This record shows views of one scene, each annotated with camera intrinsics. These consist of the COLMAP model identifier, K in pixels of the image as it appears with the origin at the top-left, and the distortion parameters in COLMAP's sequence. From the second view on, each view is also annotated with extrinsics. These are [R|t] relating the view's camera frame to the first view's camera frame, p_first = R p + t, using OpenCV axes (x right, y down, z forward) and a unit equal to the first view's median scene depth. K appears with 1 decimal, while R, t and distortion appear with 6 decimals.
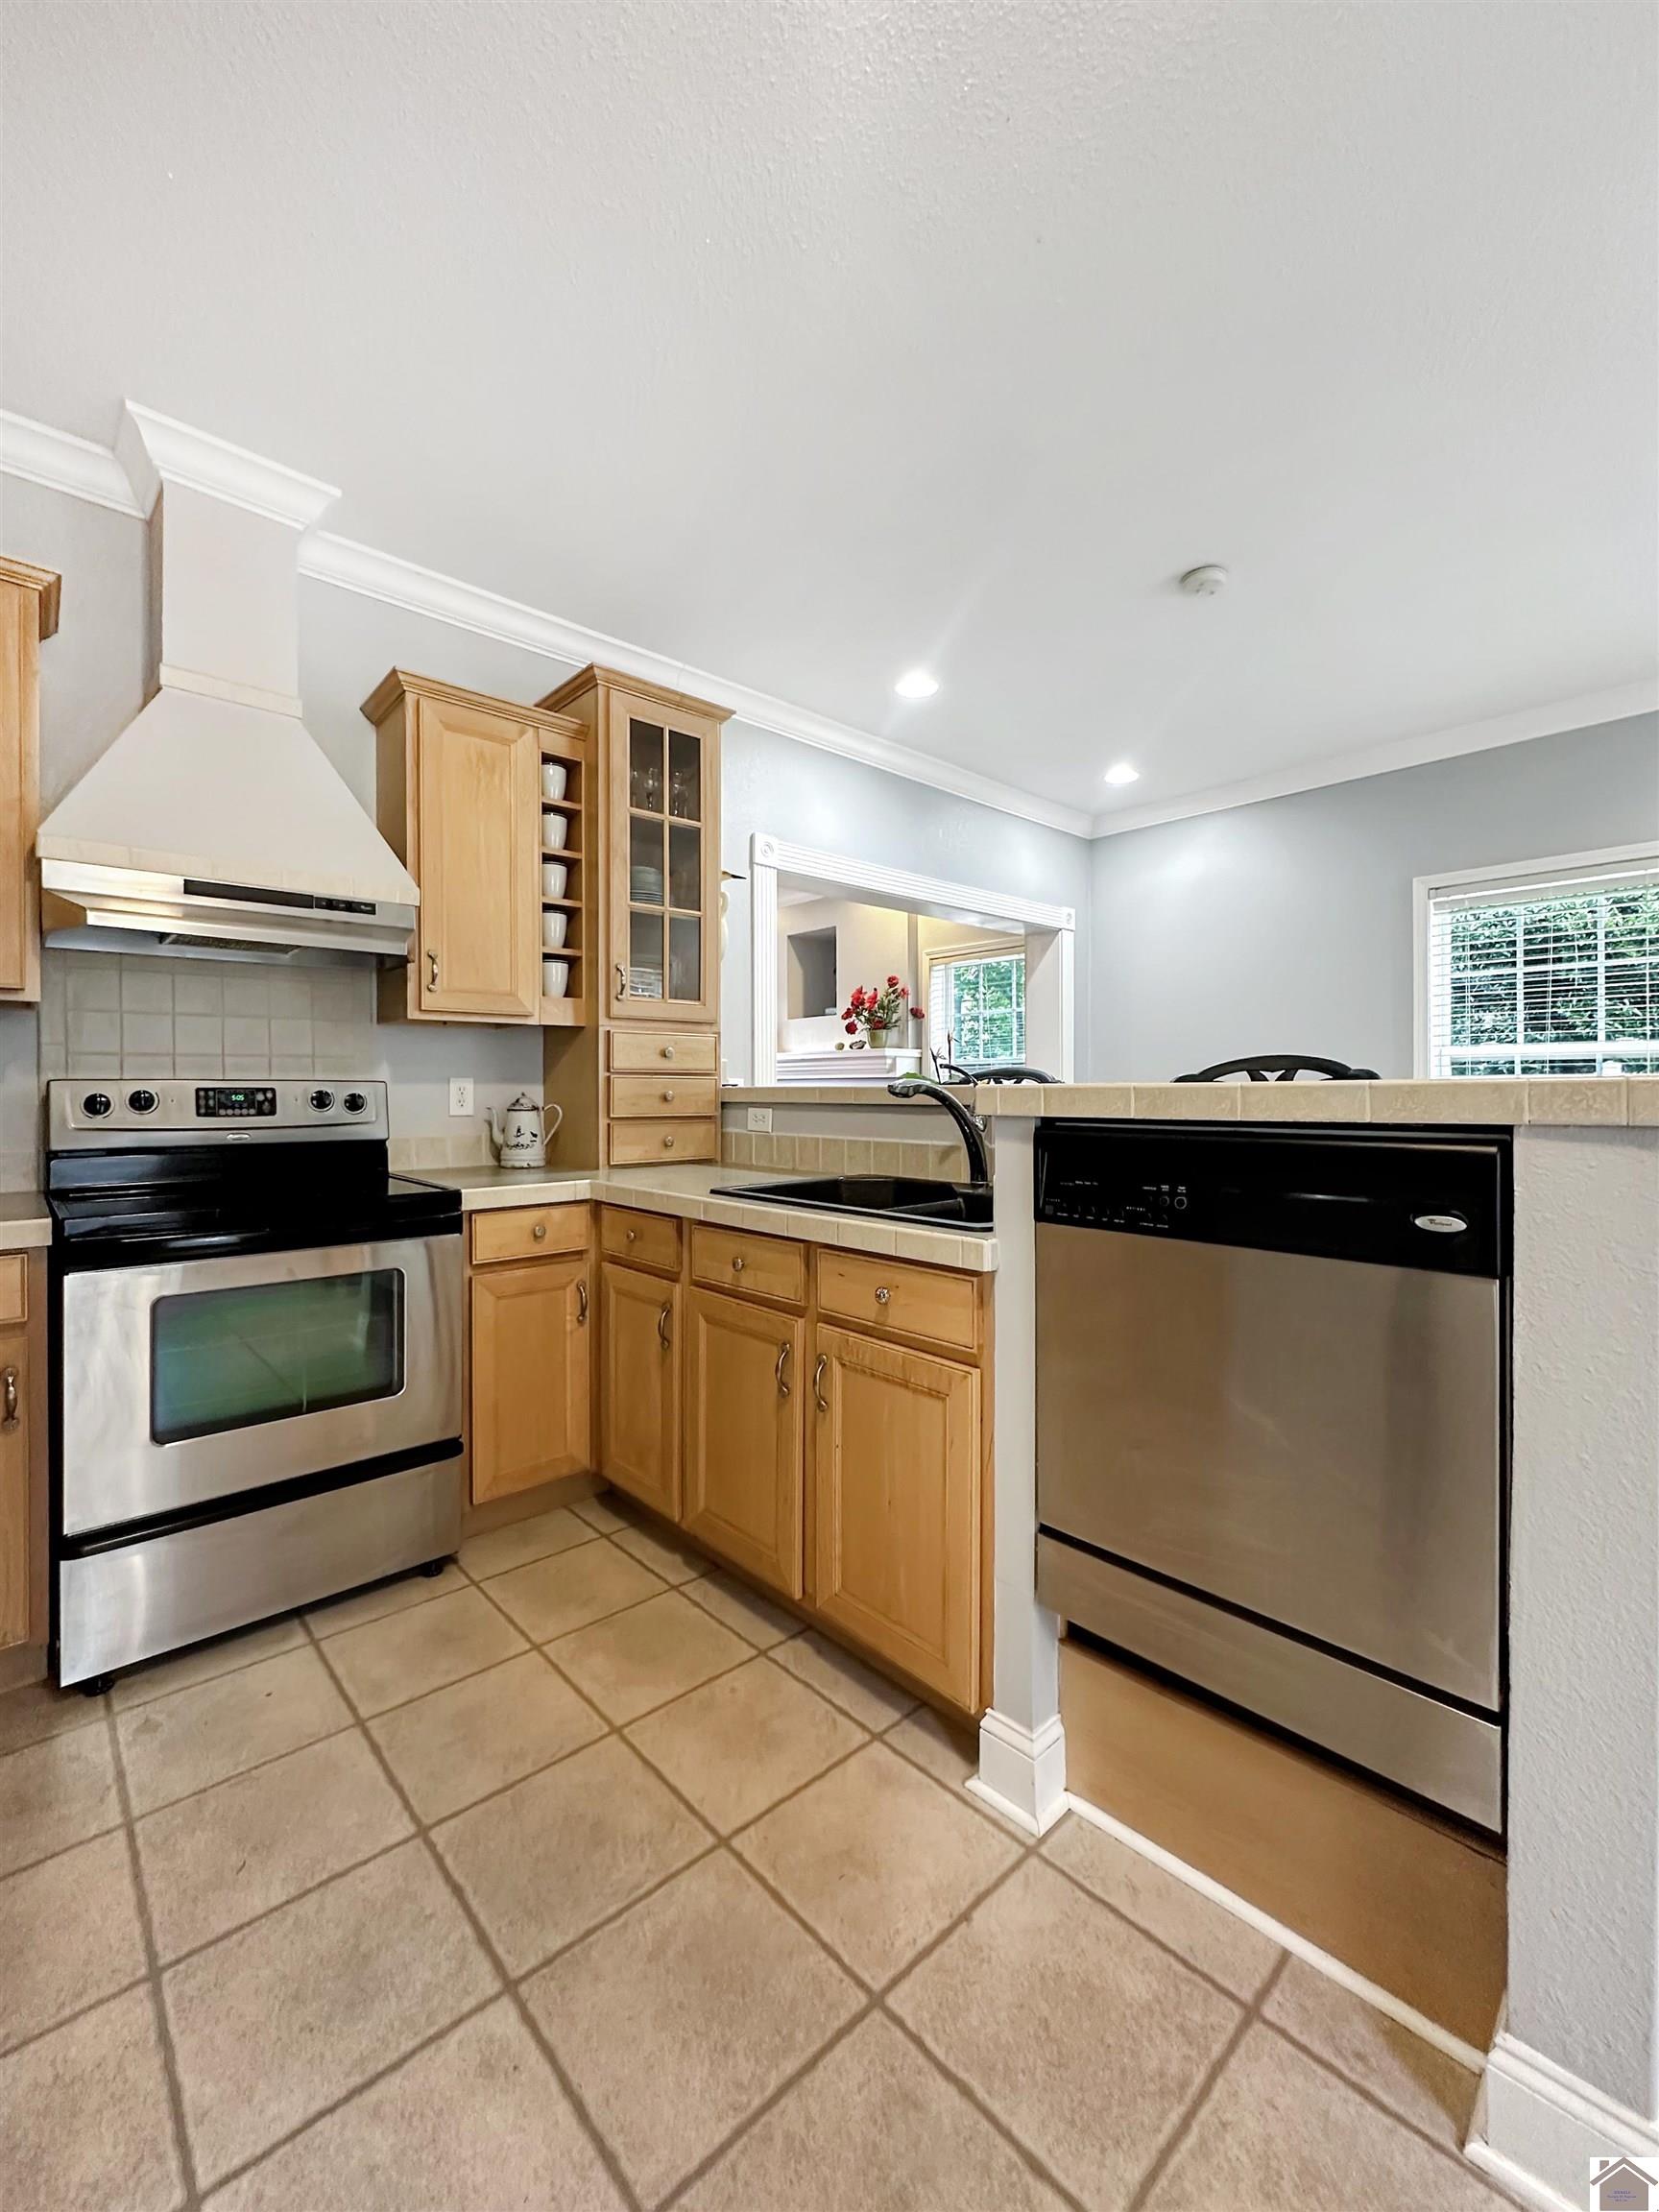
lens RADIAL K [[918.0, 0, 829.5], [0, 918.0, 1106.0], [0, 0, 1]] dist [-0.000333, -0.000220]
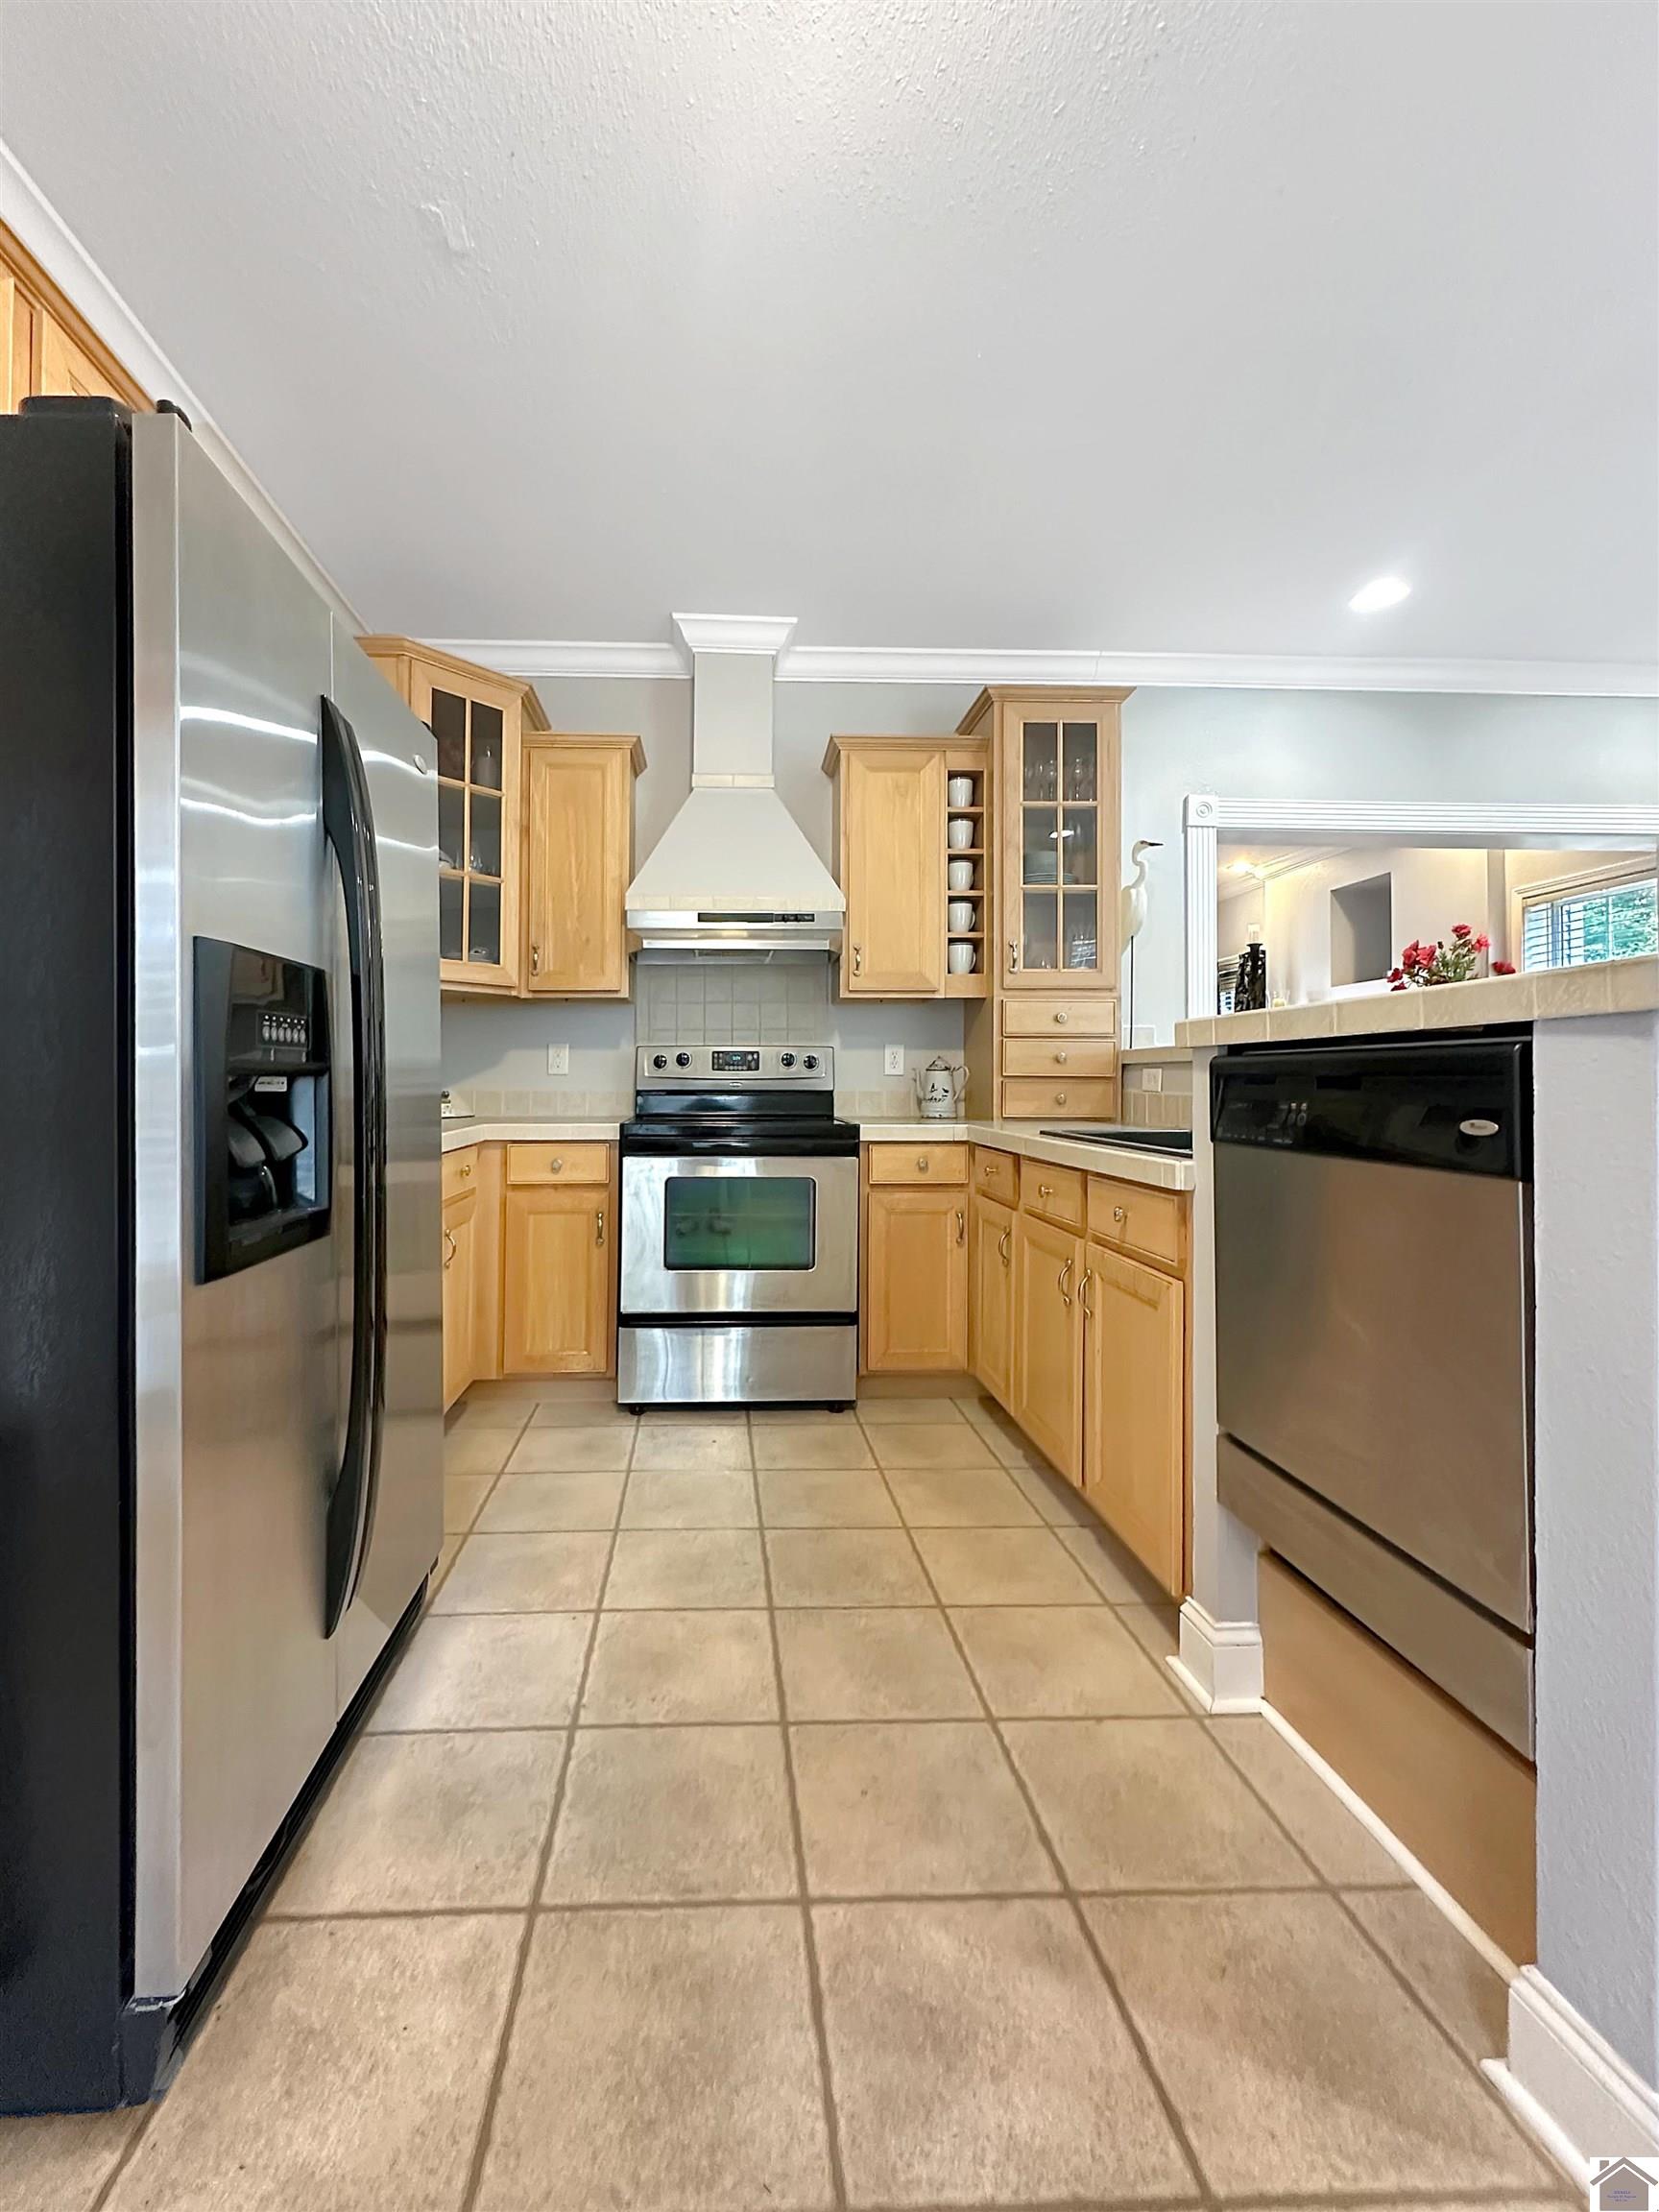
lens RADIAL K [[951.9, 0, 751.9], [0, 951.9, 1100.0], [0, 0, 1]] dist [-0.009776, -0.000676]
pose [[0.765435, 0.013093, -0.643380, 0.339511], [-0.013162, 0.999902, 0.004689, 0.049370], [0.643379, 0.004879, 0.765532, -0.132399]]
